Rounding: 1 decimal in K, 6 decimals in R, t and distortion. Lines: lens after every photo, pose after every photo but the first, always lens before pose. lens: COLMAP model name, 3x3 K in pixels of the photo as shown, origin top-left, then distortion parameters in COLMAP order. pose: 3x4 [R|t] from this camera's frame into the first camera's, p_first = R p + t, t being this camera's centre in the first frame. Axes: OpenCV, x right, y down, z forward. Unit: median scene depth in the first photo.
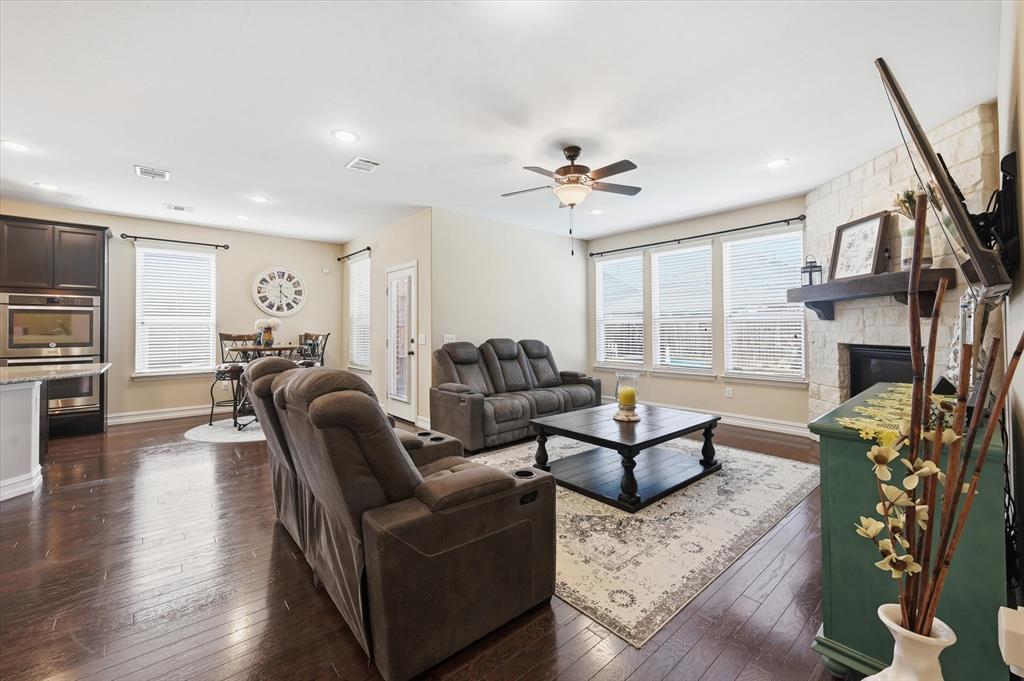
lens RADIAL K [[420.8, 0, 513.3], [0, 420.8, 326.8], [0, 0, 1]] dist [0.000125, 0.000360]
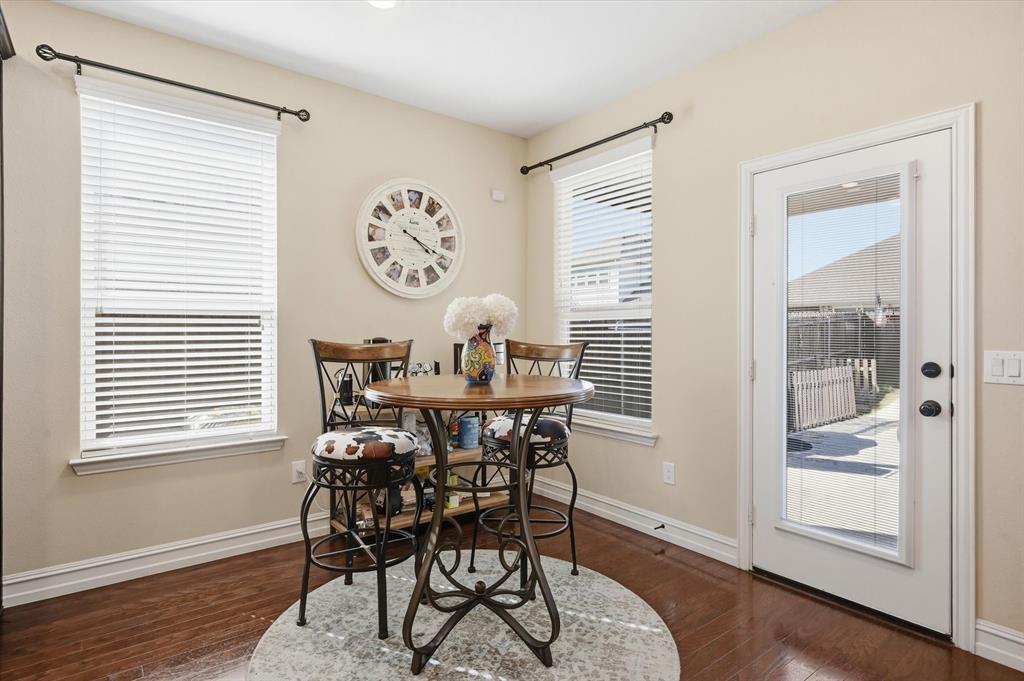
lens RADIAL K [[529.4, 0, 514.7], [0, 529.4, 336.1], [0, 0, 1]] dist [-0.007183, -0.000802]
pose [[0.998779, 0.006167, -0.049018, -0.459150], [-0.005305, 0.999829, 0.017696, 0.002788], [0.049119, -0.017414, 0.998641, 0.517300]]
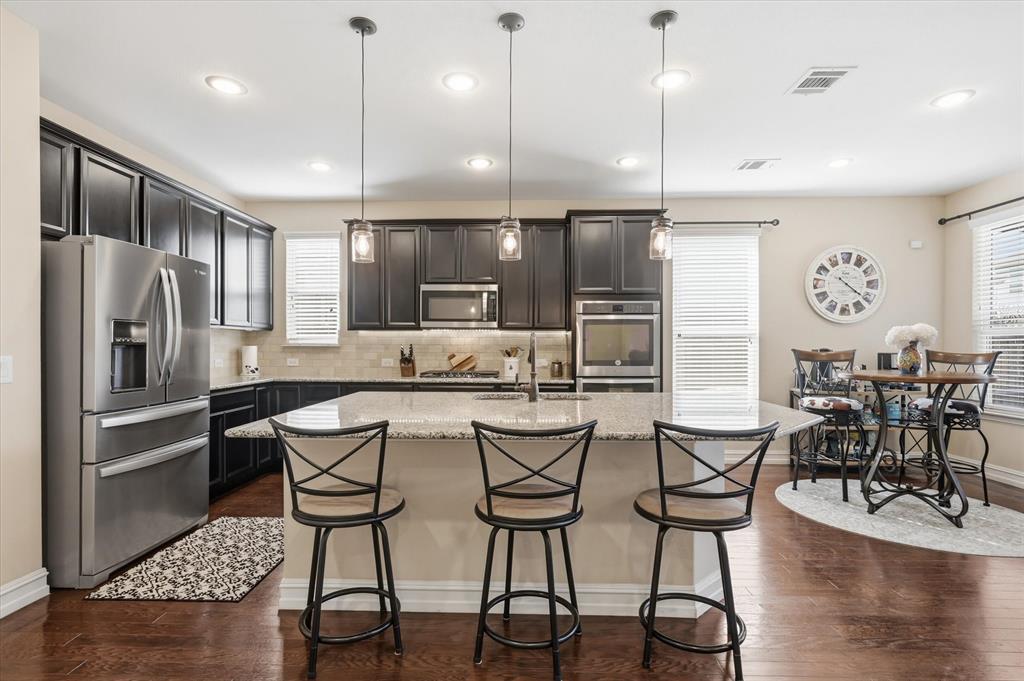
lens RADIAL K [[491.1, 0, 506.6], [0, 491.1, 346.8], [0, 0, 1]] dist [-0.002832, 0.001499]
pose [[0.728420, 0.007738, -0.685087, -0.448770], [0.002576, 0.999898, 0.014033, -0.000760], [0.685126, -0.011987, 0.728326, 0.119511]]
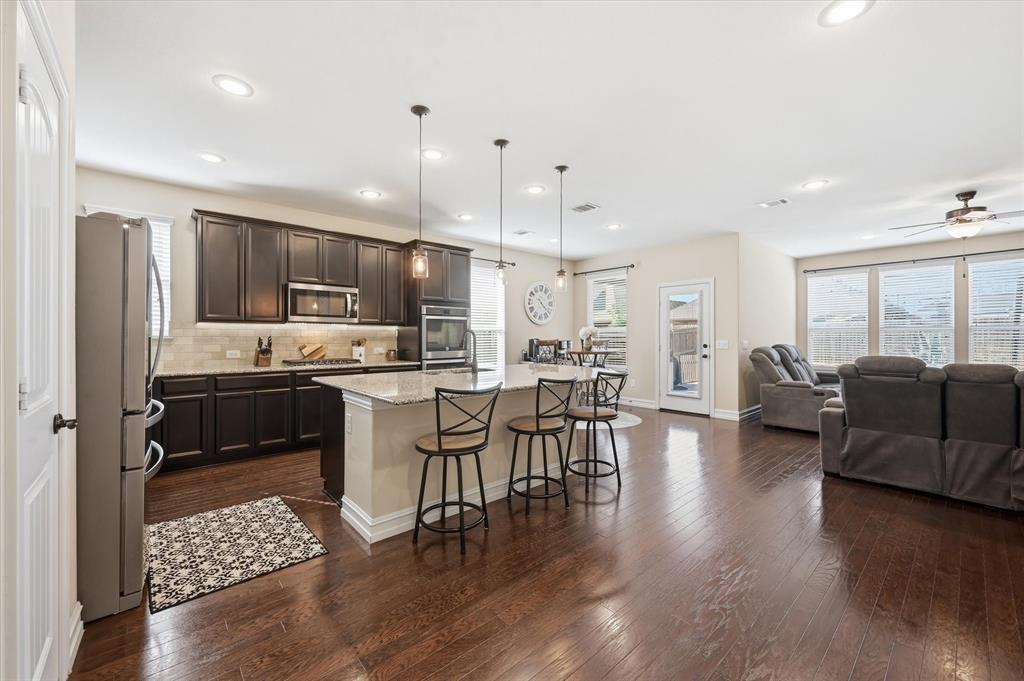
lens RADIAL K [[402.7, 0, 509.5], [0, 402.7, 341.1], [0, 0, 1]] dist [0.000132, -0.000173]
pose [[0.999987, 0.003201, 0.004067, -0.689987], [-0.003287, 0.999771, 0.021139, -0.002111], [-0.003998, -0.021152, 0.999768, -0.112822]]
